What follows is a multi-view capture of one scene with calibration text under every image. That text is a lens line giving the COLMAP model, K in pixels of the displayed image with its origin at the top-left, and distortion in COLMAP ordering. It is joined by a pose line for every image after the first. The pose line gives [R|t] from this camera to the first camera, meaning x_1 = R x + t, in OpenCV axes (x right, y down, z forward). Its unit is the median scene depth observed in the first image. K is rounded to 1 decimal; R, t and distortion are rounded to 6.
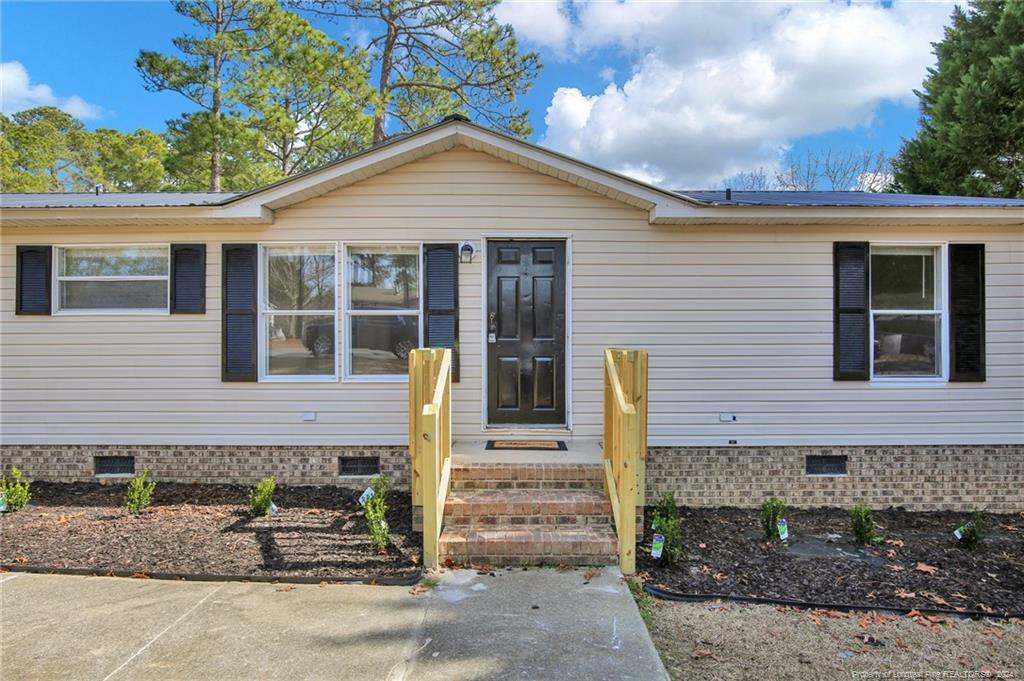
lens RADIAL K [[581.1, 0, 512.1], [0, 581.1, 337.5], [0, 0, 1]] dist [-0.016556, 0.002829]
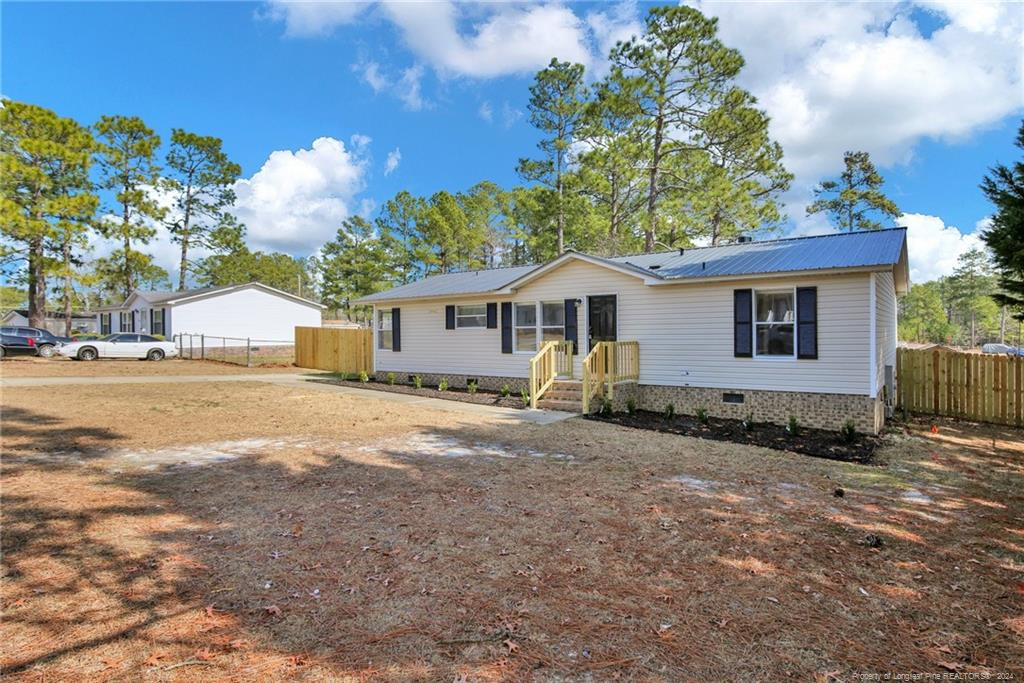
lens RADIAL K [[578.7, 0, 508.4], [0, 578.7, 344.2], [0, 0, 1]] dist [-0.003037, -0.000314]
pose [[0.787790, 0.005149, -0.615922, 1.188867], [0.009198, 0.999755, 0.020123, -0.020176], [0.615875, -0.021518, 0.787550, -1.113386]]
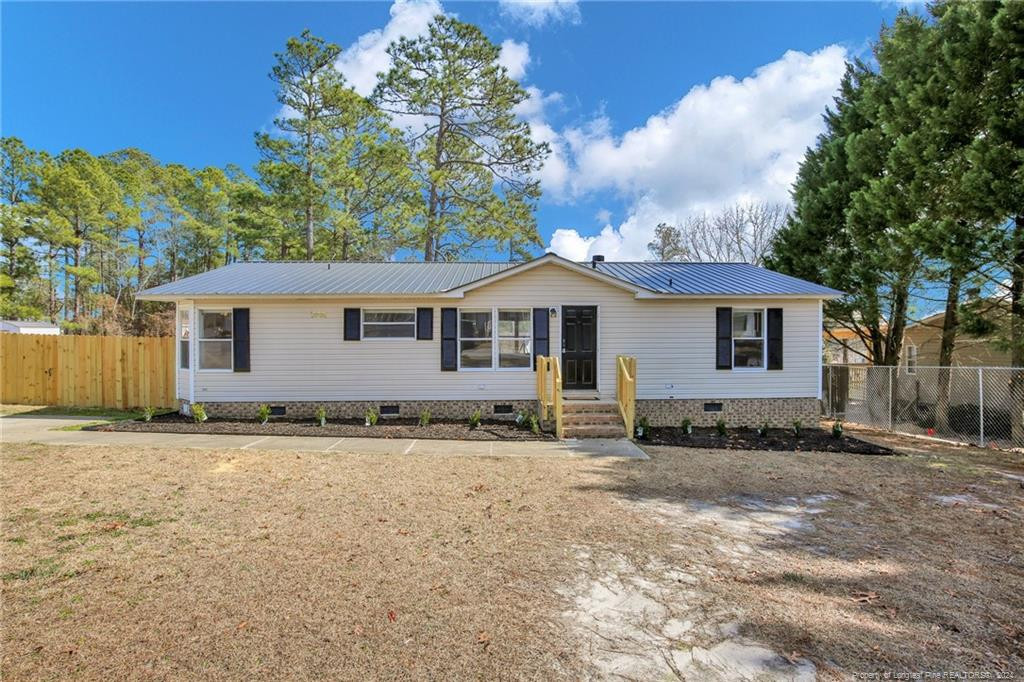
lens RADIAL K [[533.8, 0, 514.7], [0, 533.8, 338.0], [0, 0, 1]] dist [-0.022532, 0.000455]
pose [[0.998886, -0.000999, 0.047175, -0.317614], [0.000445, 0.999931, 0.011763, -0.071281], [-0.047184, -0.011729, 0.998817, -1.013973]]
